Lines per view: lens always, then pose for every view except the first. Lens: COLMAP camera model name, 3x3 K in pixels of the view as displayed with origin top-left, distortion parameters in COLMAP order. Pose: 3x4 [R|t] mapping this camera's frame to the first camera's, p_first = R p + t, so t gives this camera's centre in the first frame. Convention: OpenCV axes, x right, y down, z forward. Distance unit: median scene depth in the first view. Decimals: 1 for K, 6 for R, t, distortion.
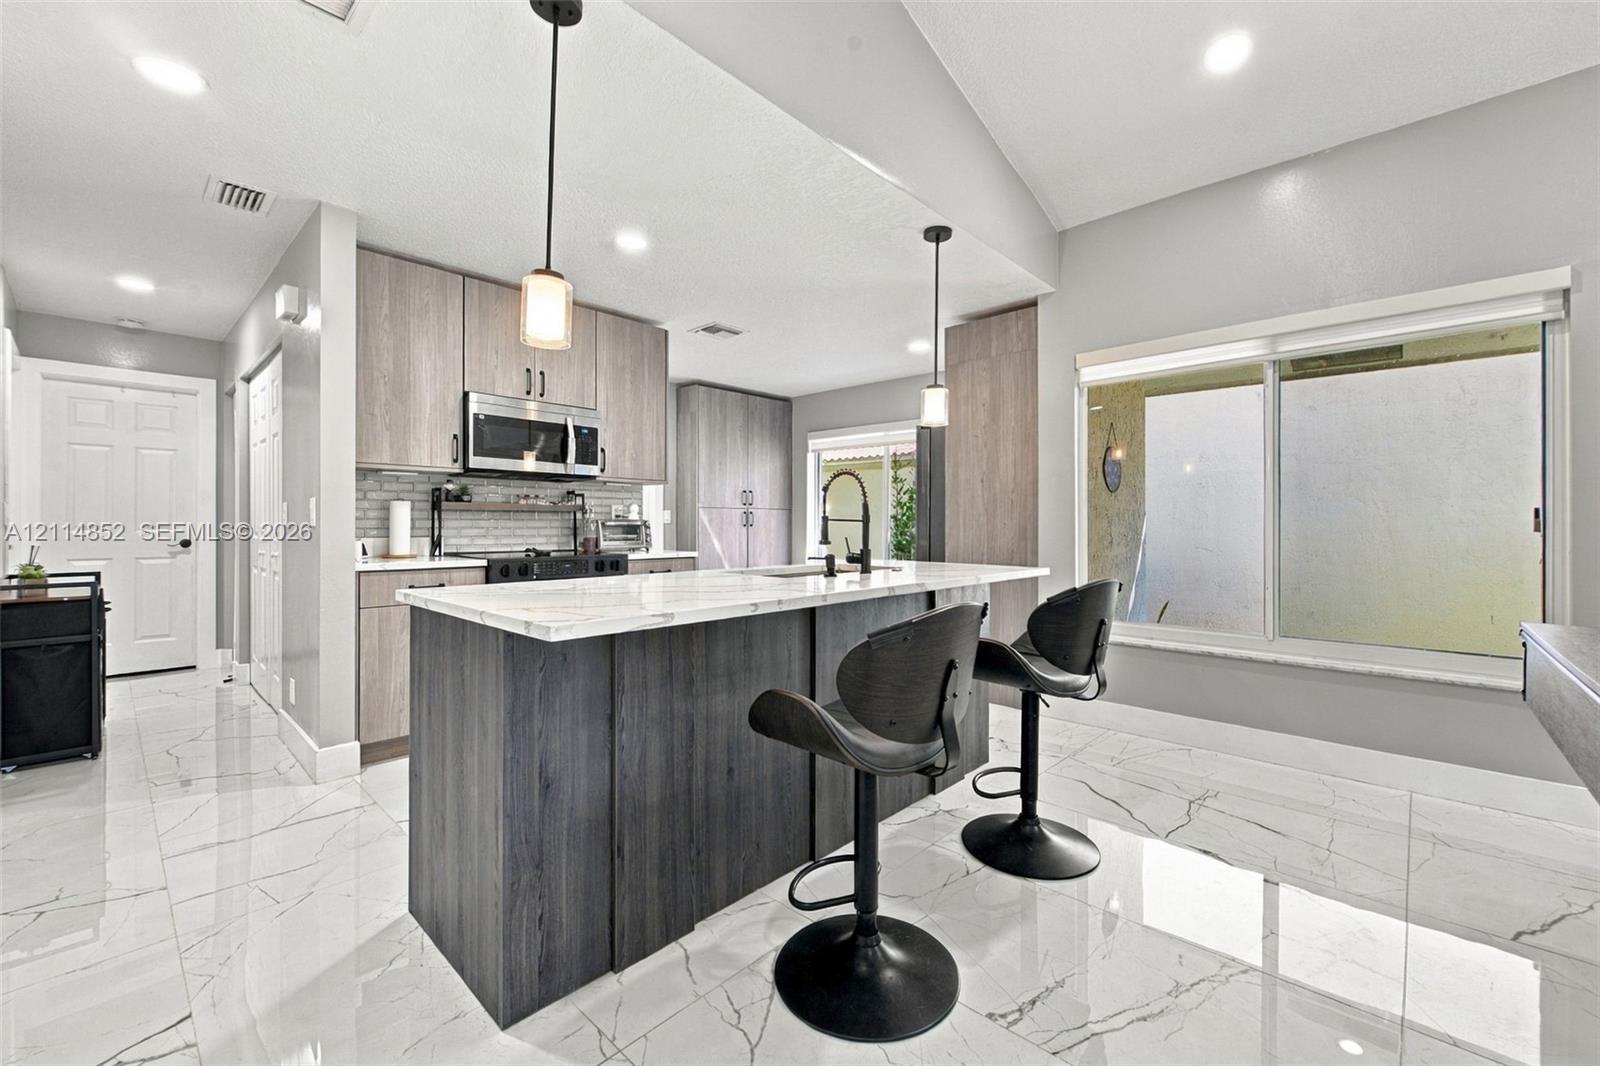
lens RADIAL K [[643.5, 0, 800.3], [0, 643.5, 526.5], [0, 0, 1]] dist [-0.000031, -0.000052]
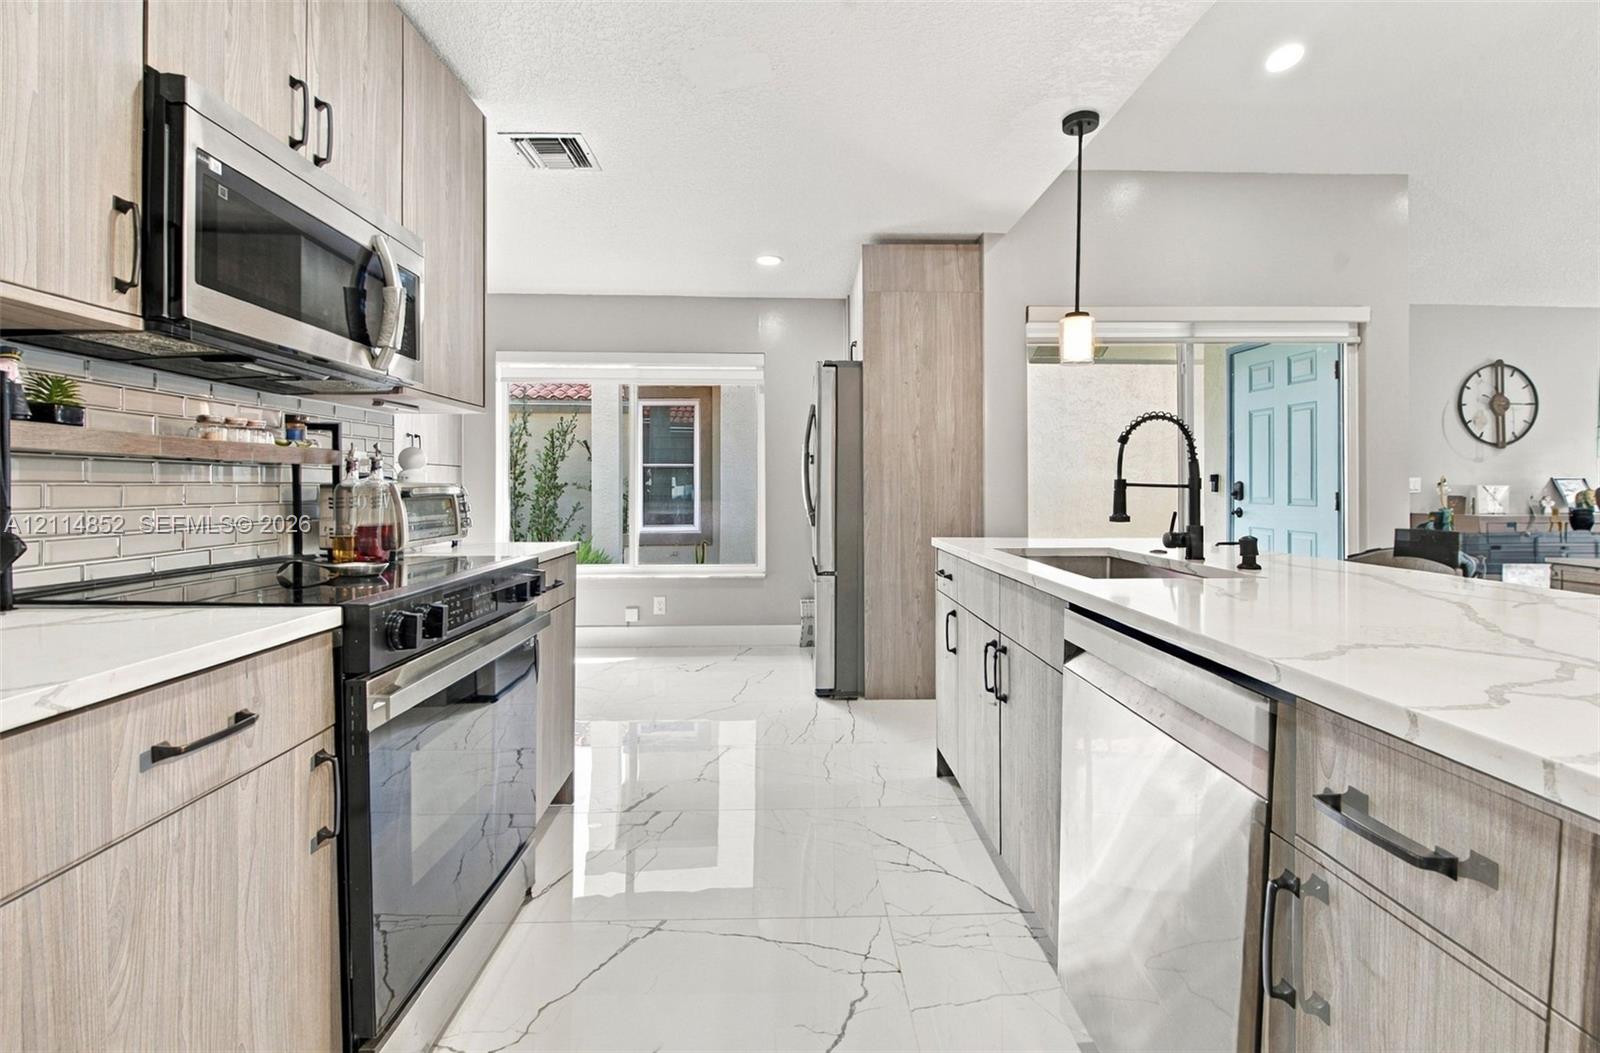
lens RADIAL K [[696.6, 0, 811.9], [0, 696.6, 486.2], [0, 0, 1]] dist [0.000533, 0.000083]
pose [[0.705514, -0.002225, 0.708692, -0.535003], [0.005783, 0.999980, -0.002618, -0.007261], [-0.708672, 0.005946, 0.705513, 0.542455]]
